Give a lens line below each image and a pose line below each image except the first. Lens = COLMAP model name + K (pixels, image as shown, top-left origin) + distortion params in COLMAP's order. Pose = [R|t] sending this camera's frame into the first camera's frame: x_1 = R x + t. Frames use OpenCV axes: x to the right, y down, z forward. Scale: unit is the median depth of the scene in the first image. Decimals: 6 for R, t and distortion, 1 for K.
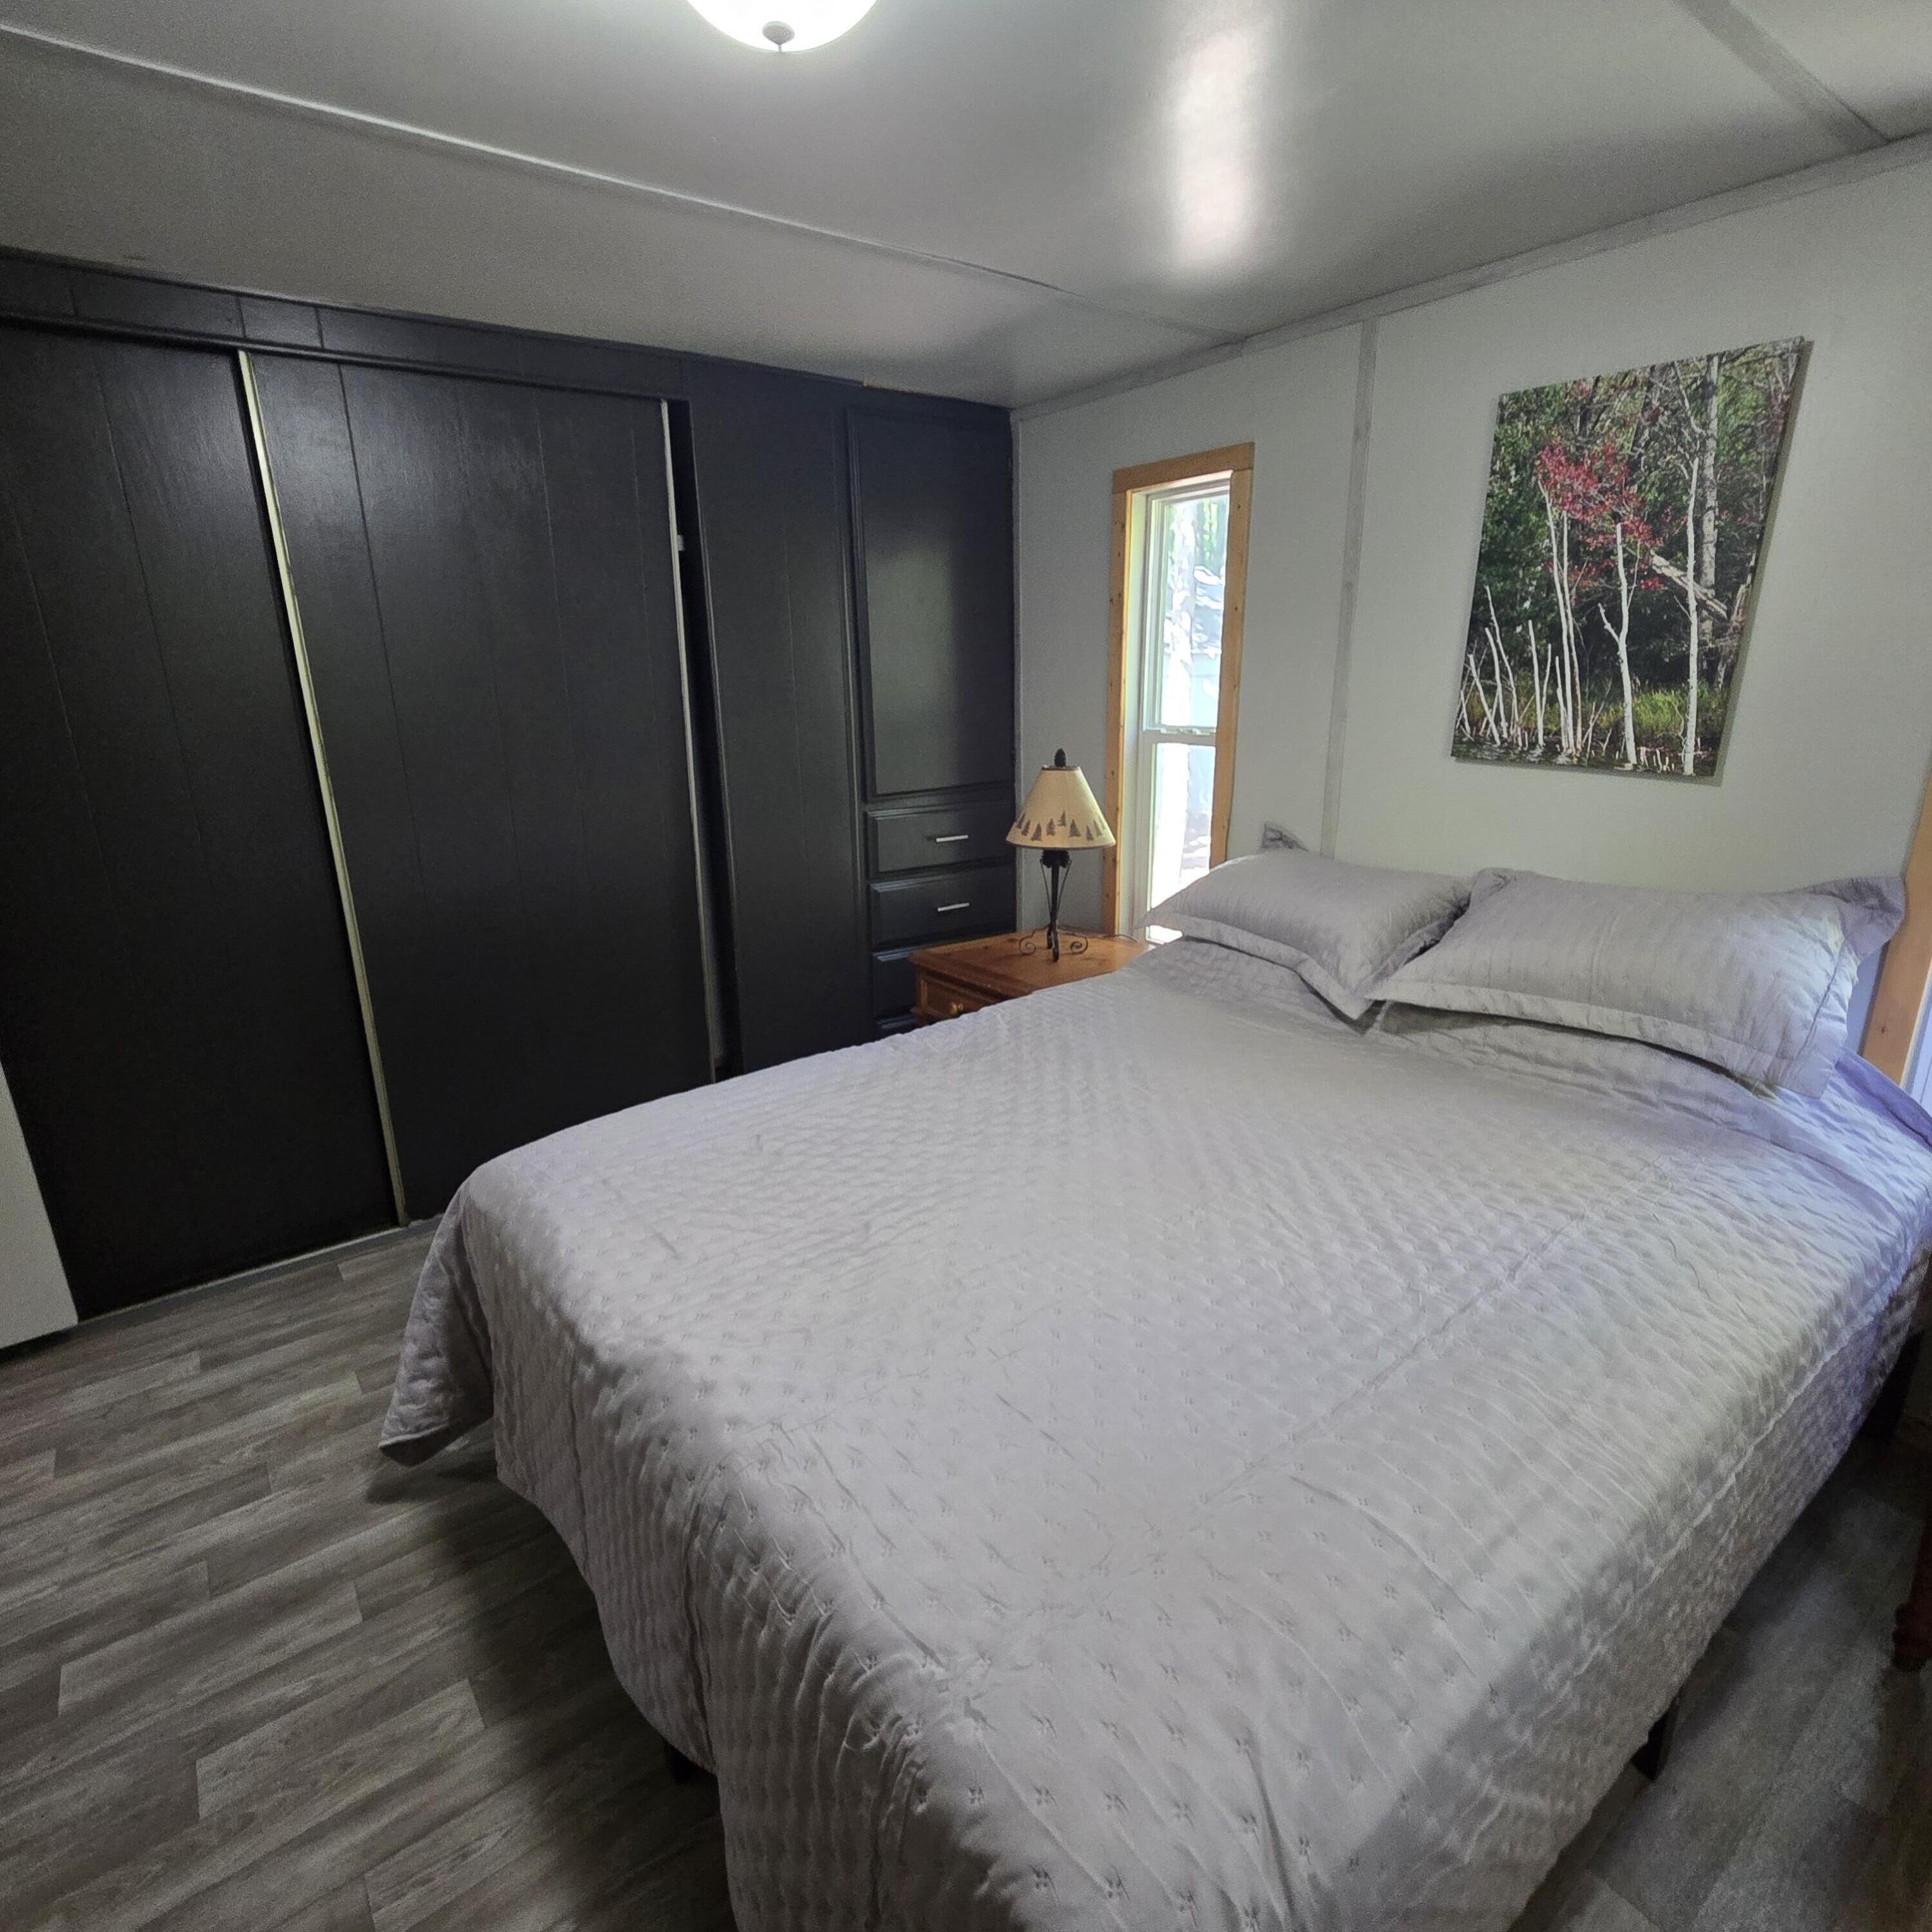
lens RADIAL K [[1063.7, 0, 959.7], [0, 1063.7, 975.2], [0, 0, 1]] dist [0.000258, -0.001456]
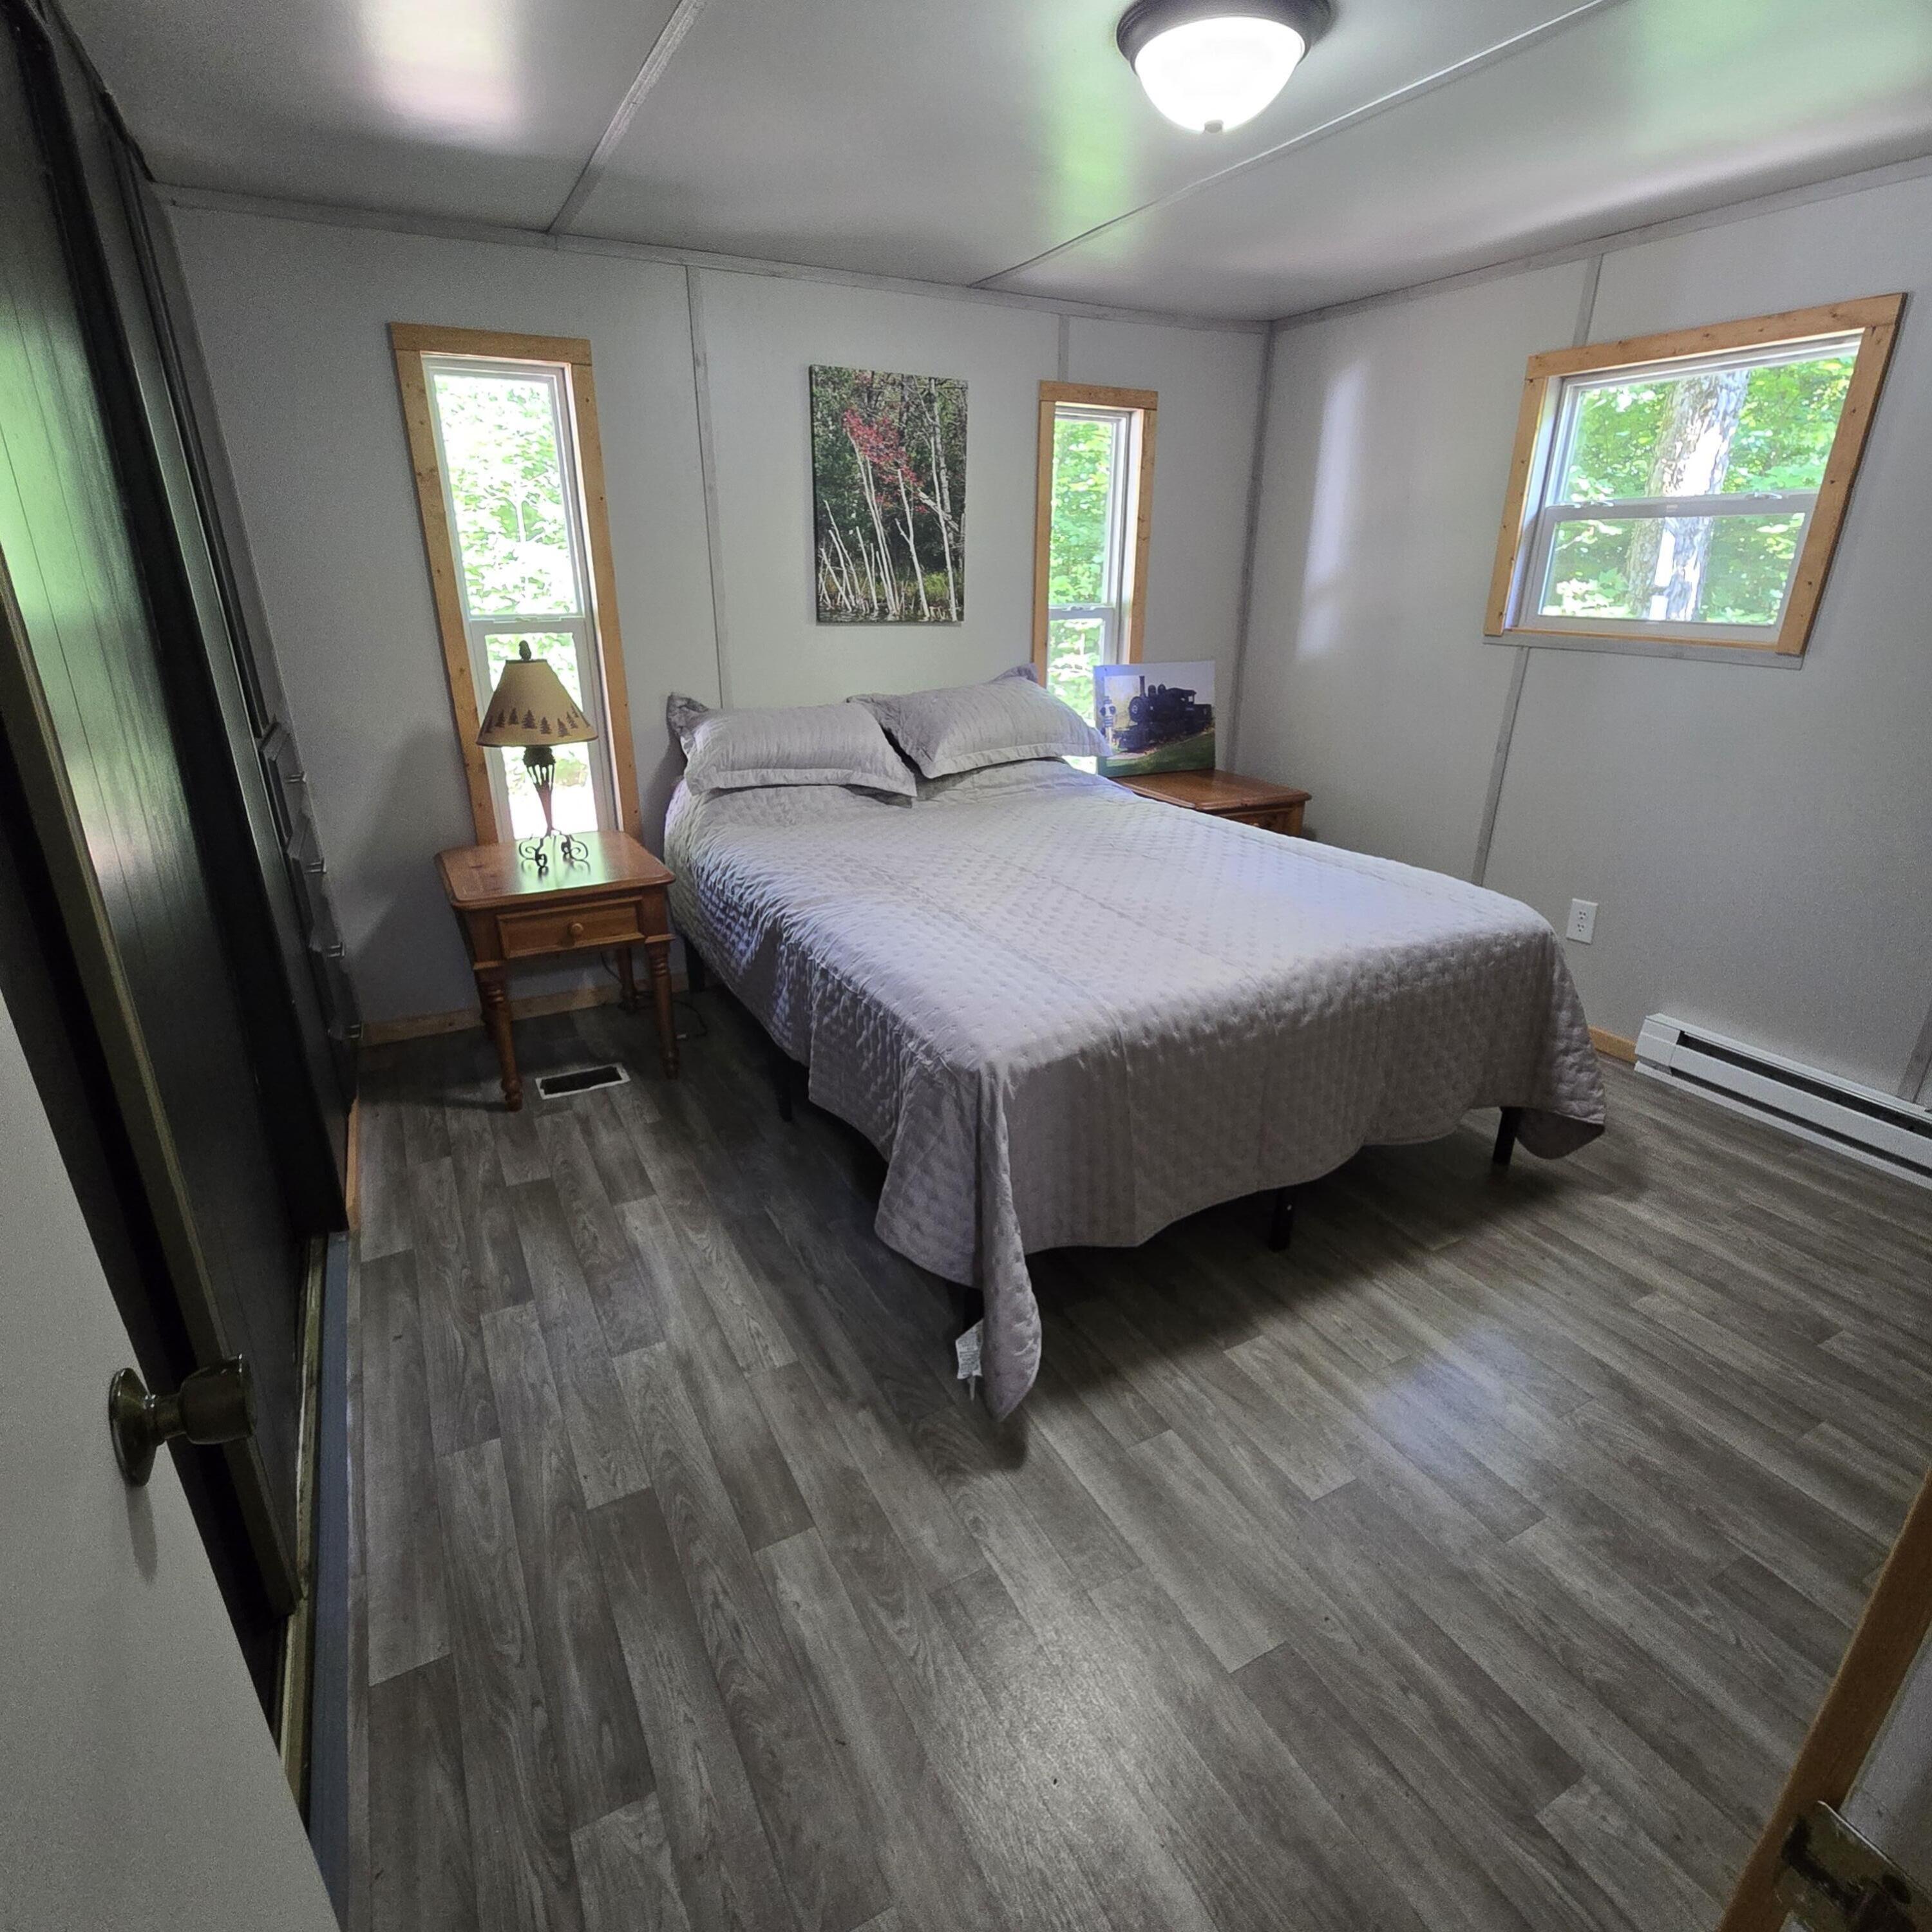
lens RADIAL K [[1063.7, 0, 957.6], [0, 1063.7, 970.0], [0, 0, 1]] dist [0.000258, -0.001456]
pose [[0.159230, -0.333565, 0.929182, -1.124488], [0.273782, 0.919195, 0.283063, -0.146963], [-0.948519, 0.209321, 0.237688, 0.660733]]
